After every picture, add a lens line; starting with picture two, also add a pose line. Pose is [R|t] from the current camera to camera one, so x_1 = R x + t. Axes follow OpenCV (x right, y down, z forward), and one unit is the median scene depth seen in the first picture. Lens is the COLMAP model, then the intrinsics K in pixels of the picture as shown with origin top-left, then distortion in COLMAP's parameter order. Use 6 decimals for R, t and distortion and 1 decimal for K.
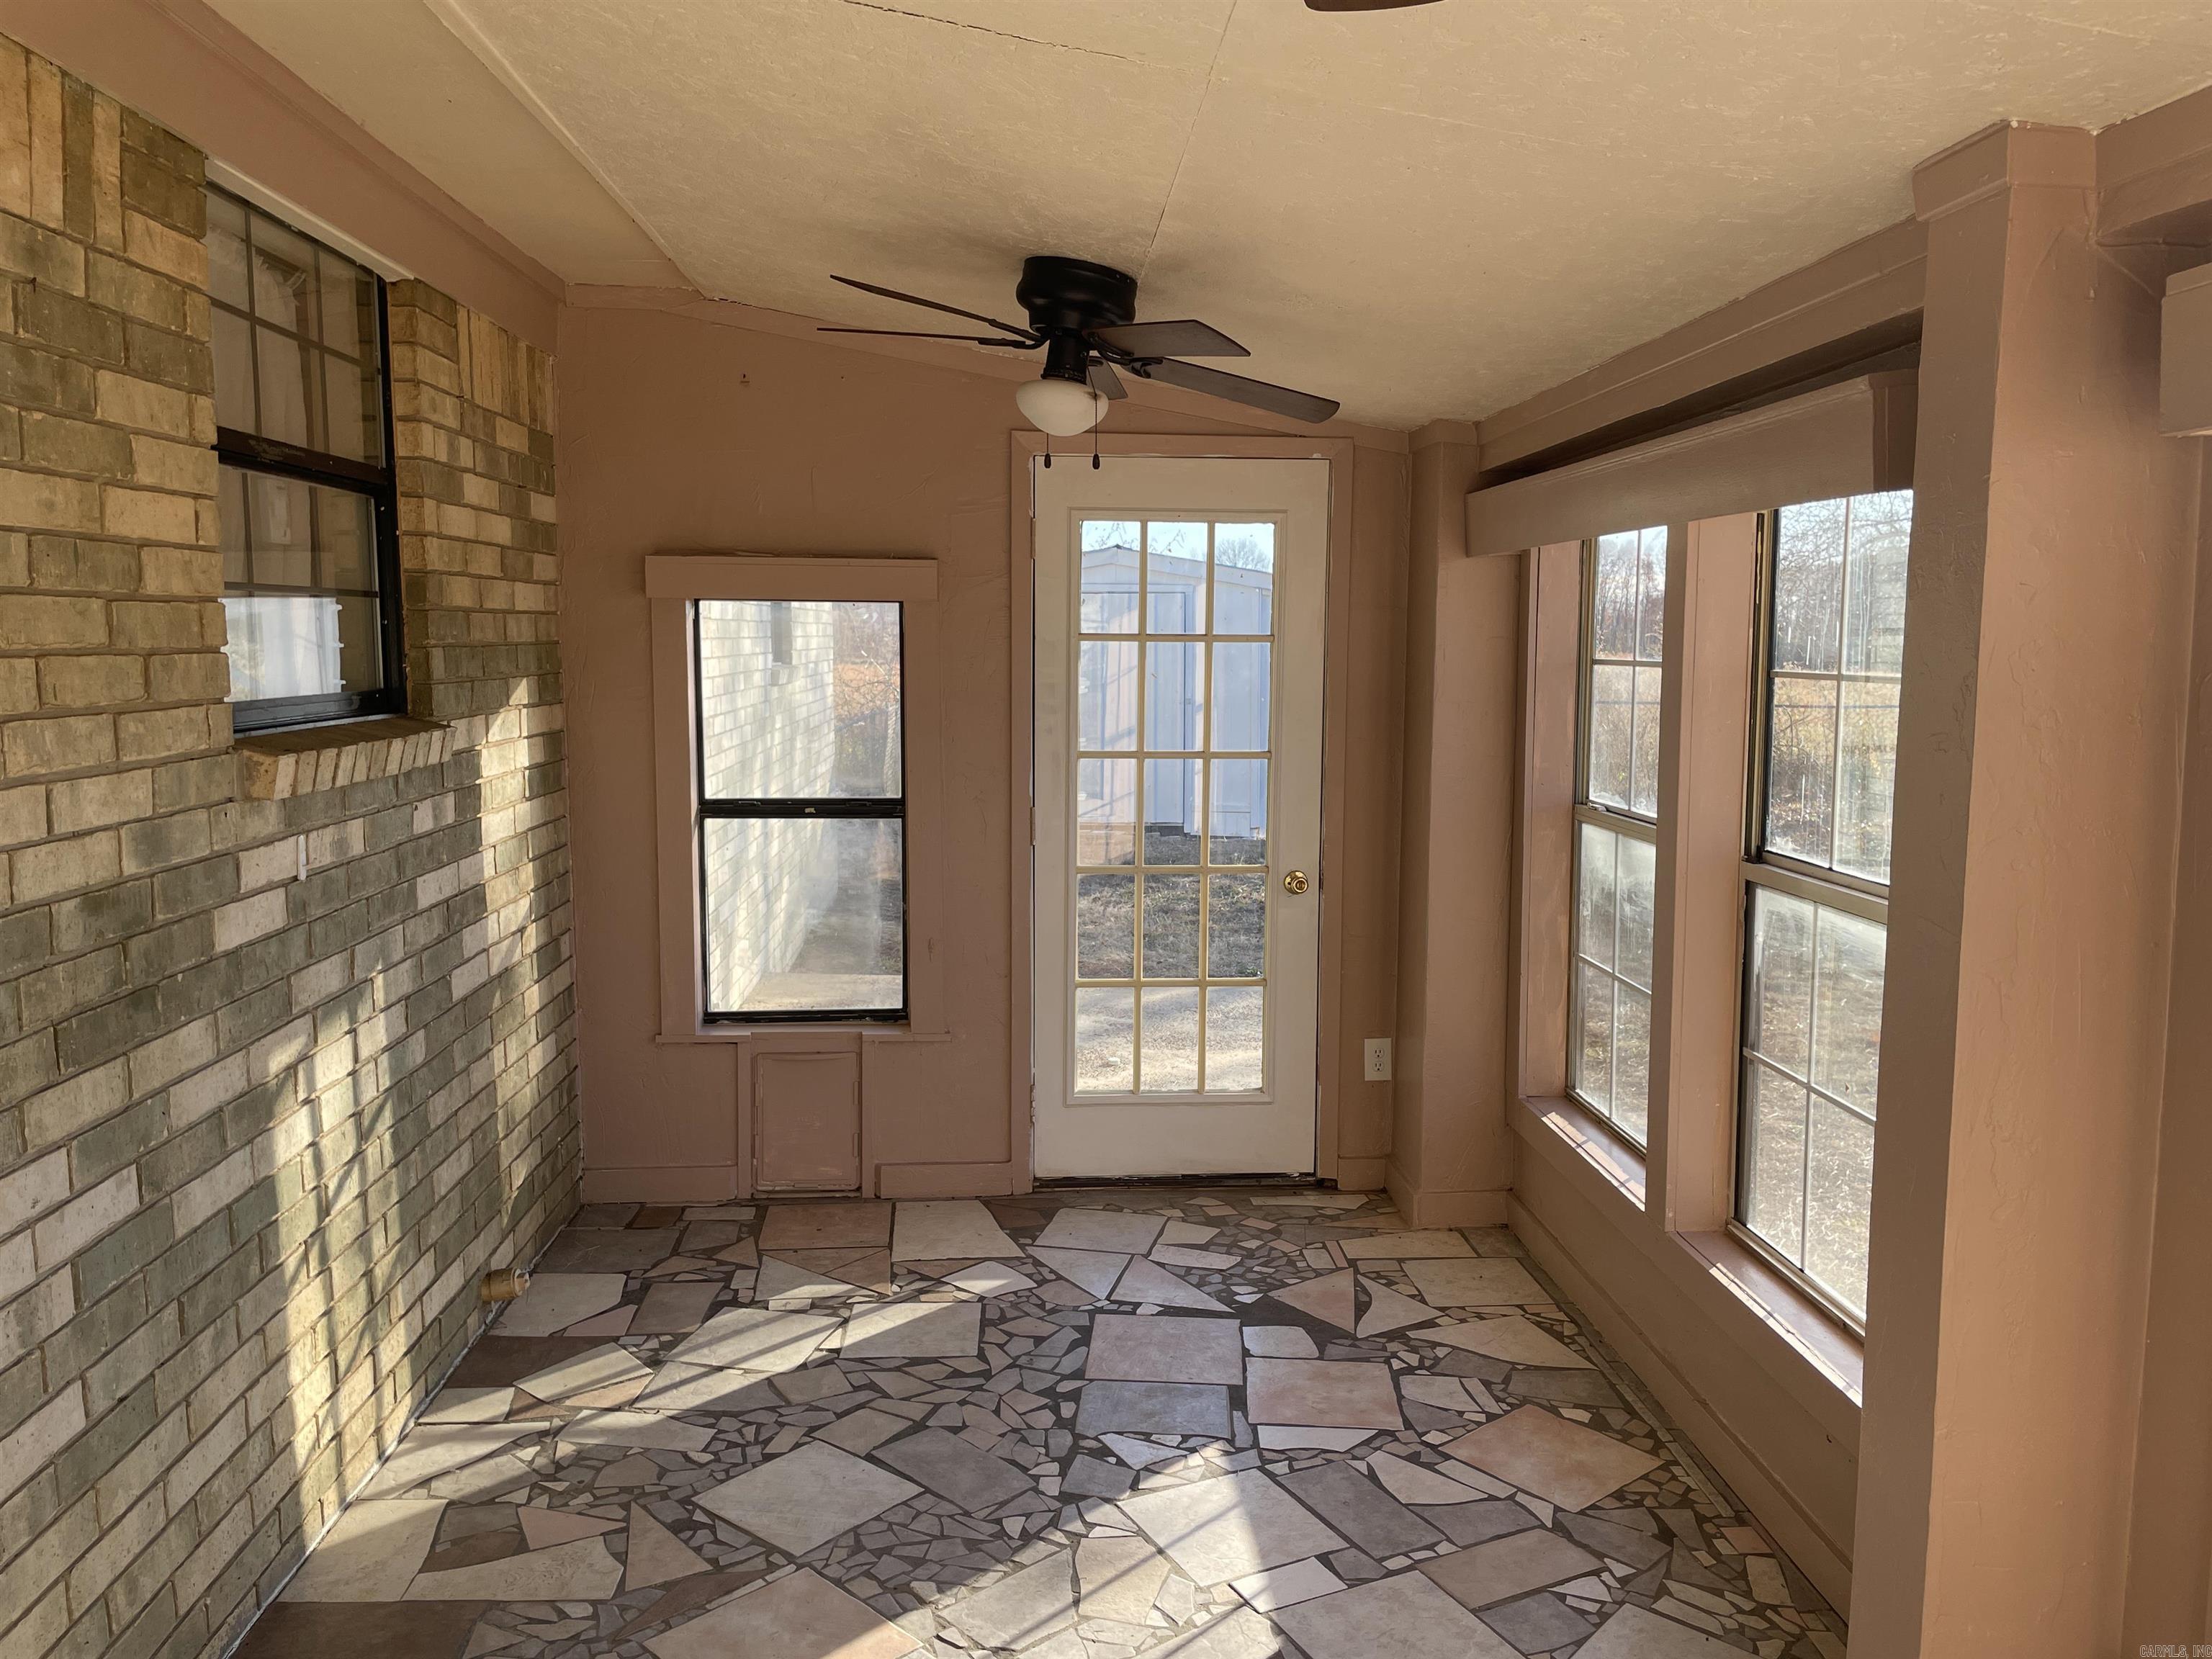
lens RADIAL K [[1669.7, 0, 1108.2], [0, 1669.7, 823.7], [0, 0, 1]] dist [0.088708, -0.118174]
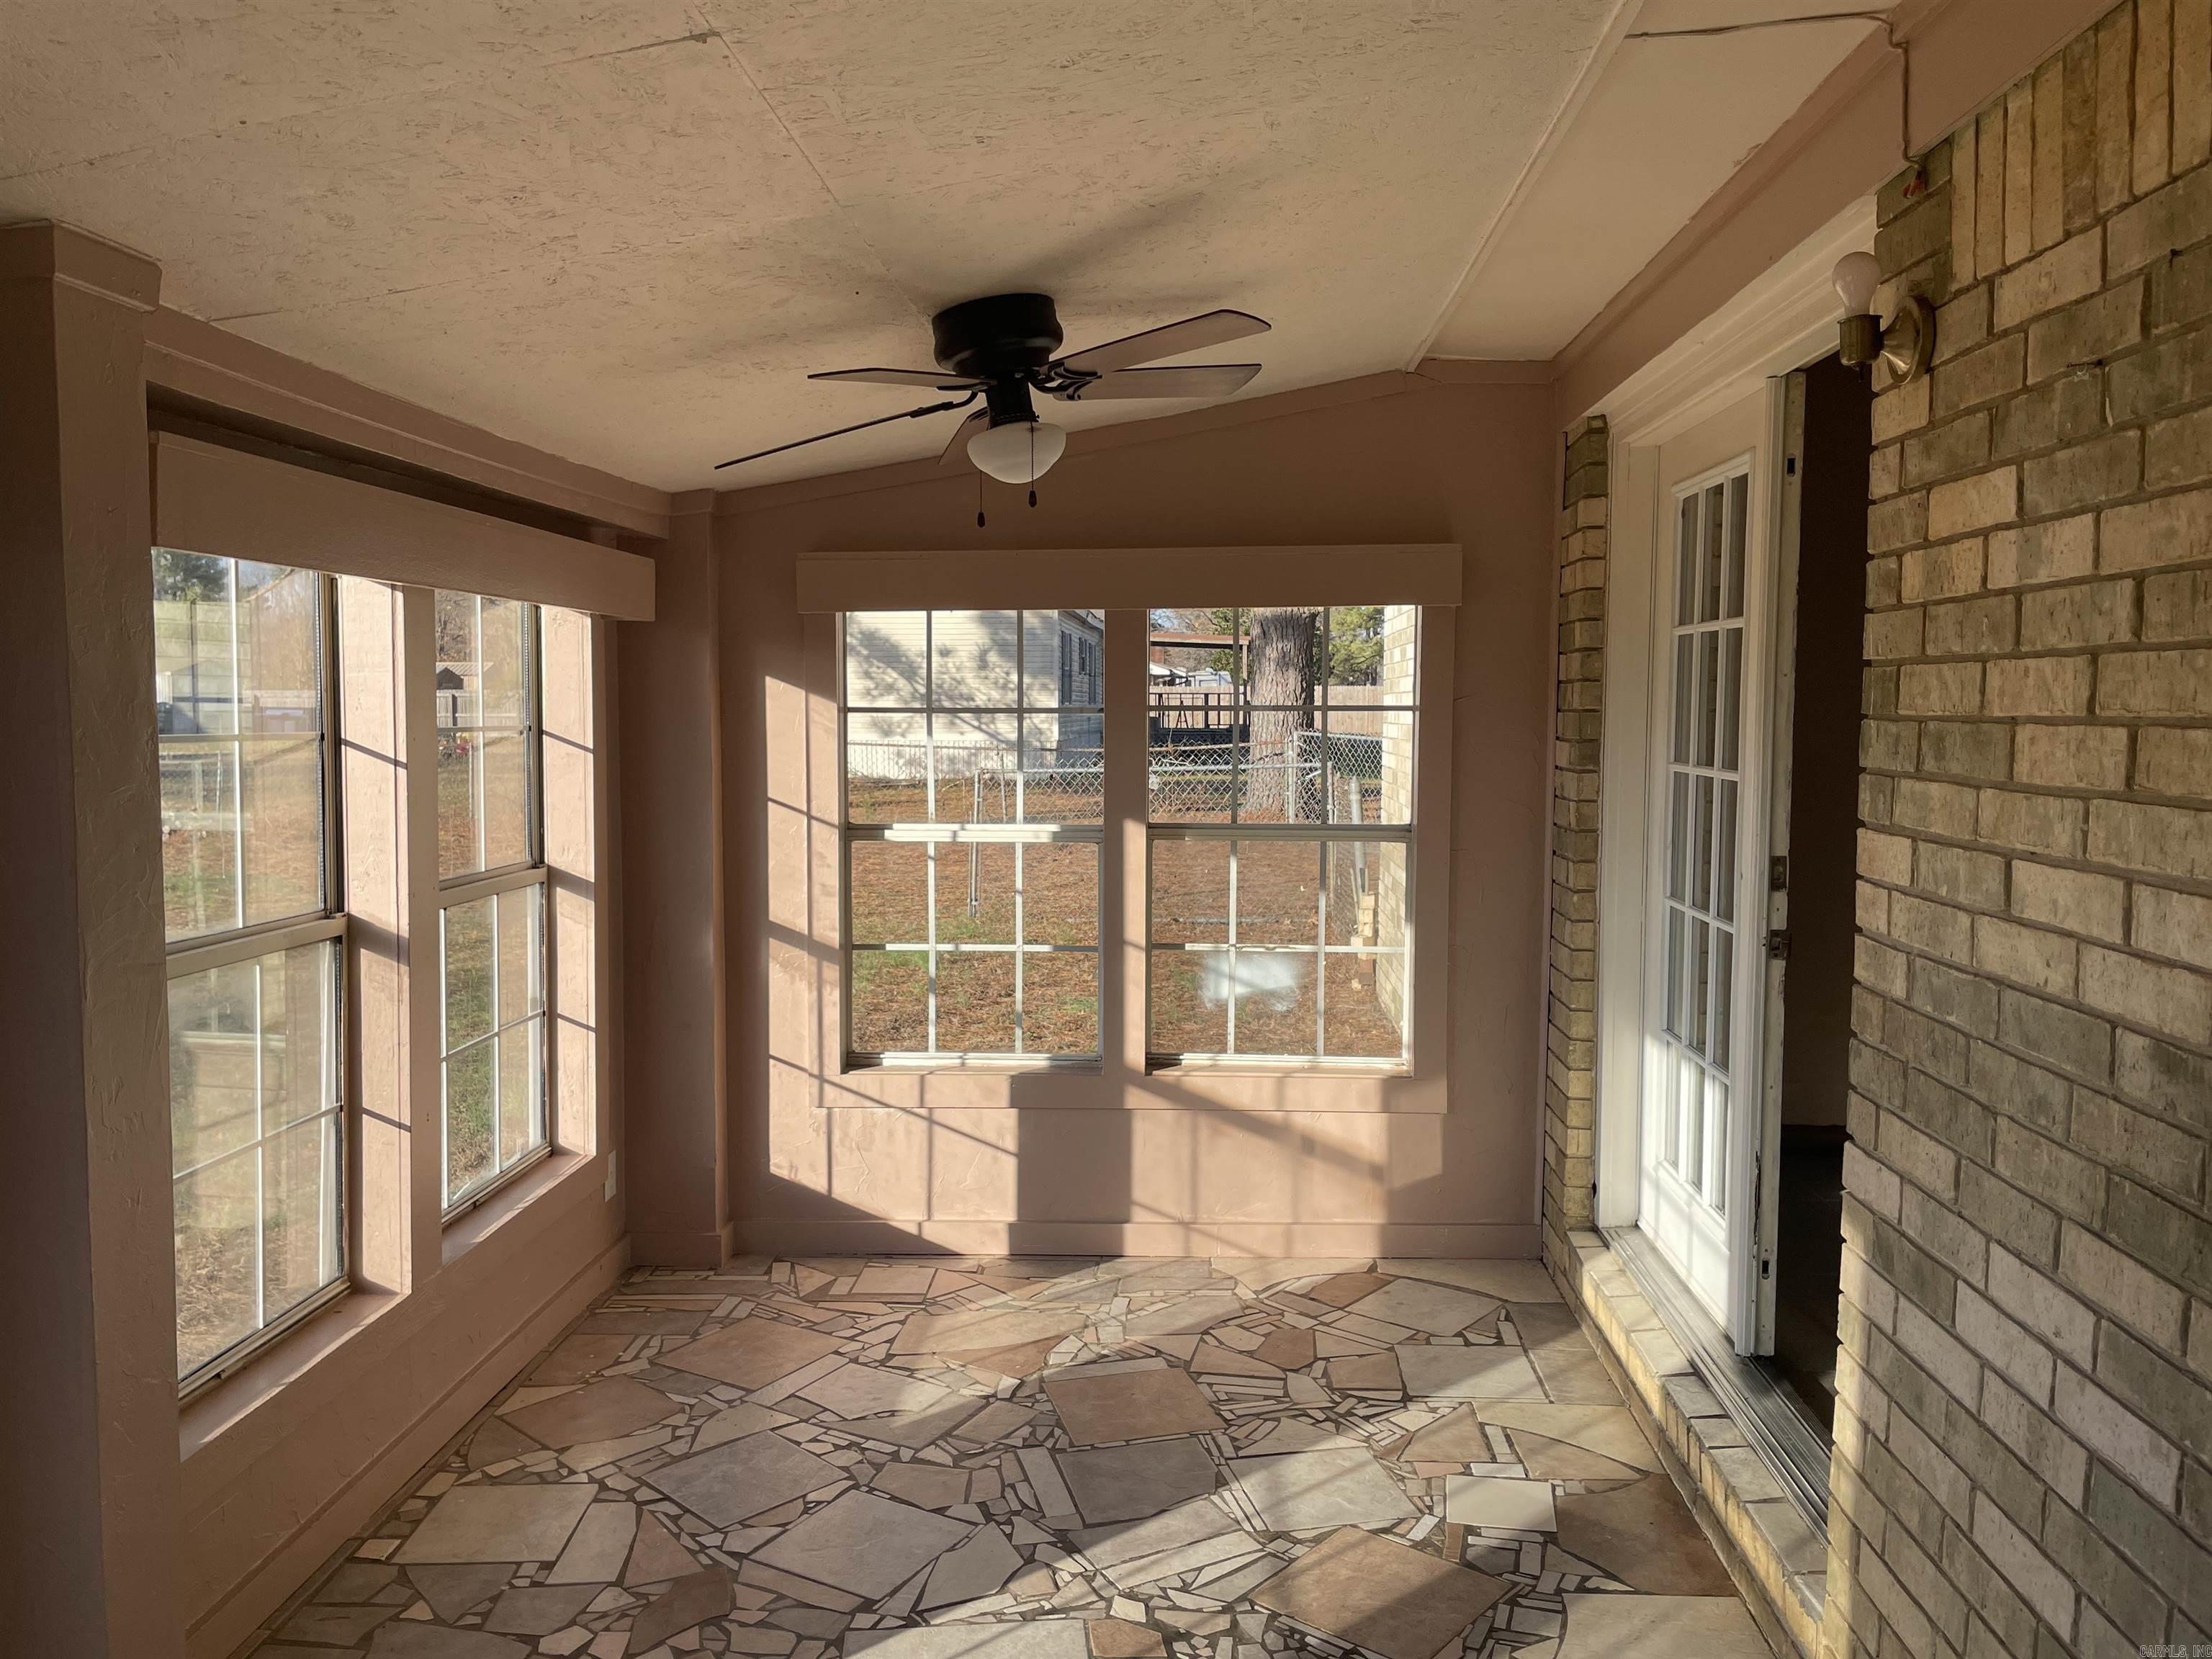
lens RADIAL K [[1669.7, 0, 1107.3], [0, 1669.7, 821.4], [0, 0, 1]] dist [0.088708, -0.118174]
pose [[-0.991979, -0.021686, 0.124529, -0.234663], [0.000604, 0.984348, 0.176235, -0.192242], [-0.126401, 0.174896, -0.976439, 1.816686]]
